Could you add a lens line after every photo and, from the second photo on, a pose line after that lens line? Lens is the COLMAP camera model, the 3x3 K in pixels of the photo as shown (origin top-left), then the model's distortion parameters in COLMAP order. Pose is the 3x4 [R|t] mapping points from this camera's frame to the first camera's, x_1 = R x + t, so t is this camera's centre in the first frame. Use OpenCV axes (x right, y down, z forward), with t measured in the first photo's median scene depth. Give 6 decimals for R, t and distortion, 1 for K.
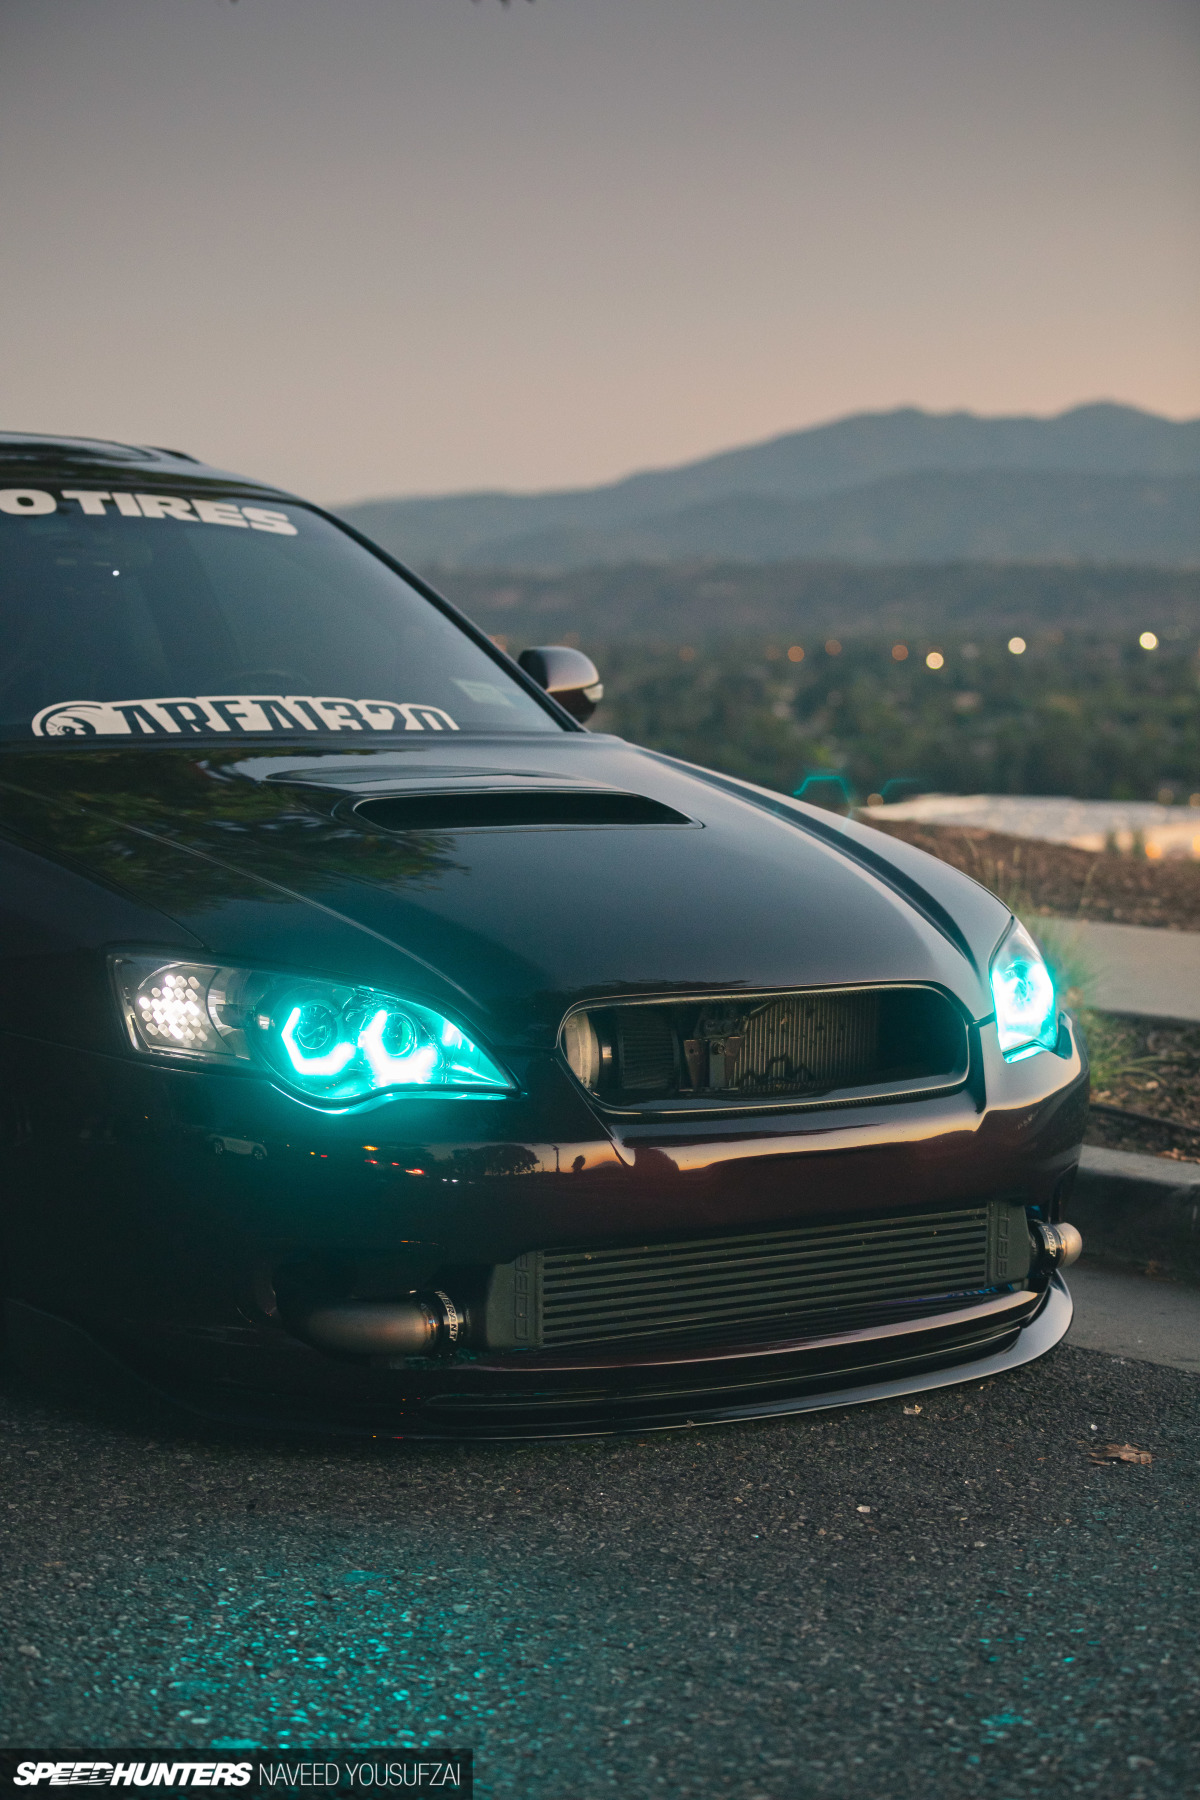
lens RADIAL K [[3756.5, 0, 600.0], [0, 3756.5, 900.0], [0, 0, 1]] dist [-0.501707, -0.223070]
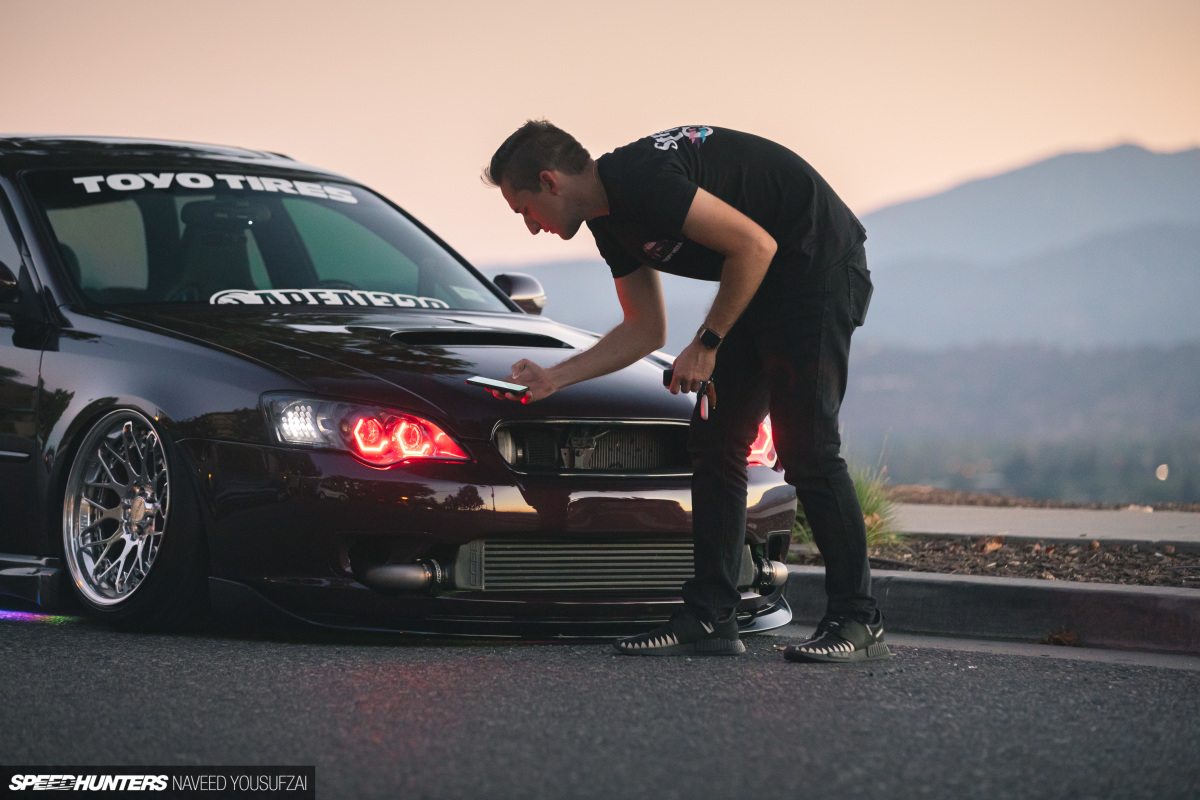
lens RADIAL K [[4851.5, 0, 600.0], [0, 4851.5, 400.0], [0, 0, 1]] dist [0.128000, -3.012896]
pose [[0.999564, -0.010564, -0.027576, 0.097222], [0.008368, 0.996875, -0.078553, 0.182198], [0.028319, 0.078288, 0.996528, -1.301035]]
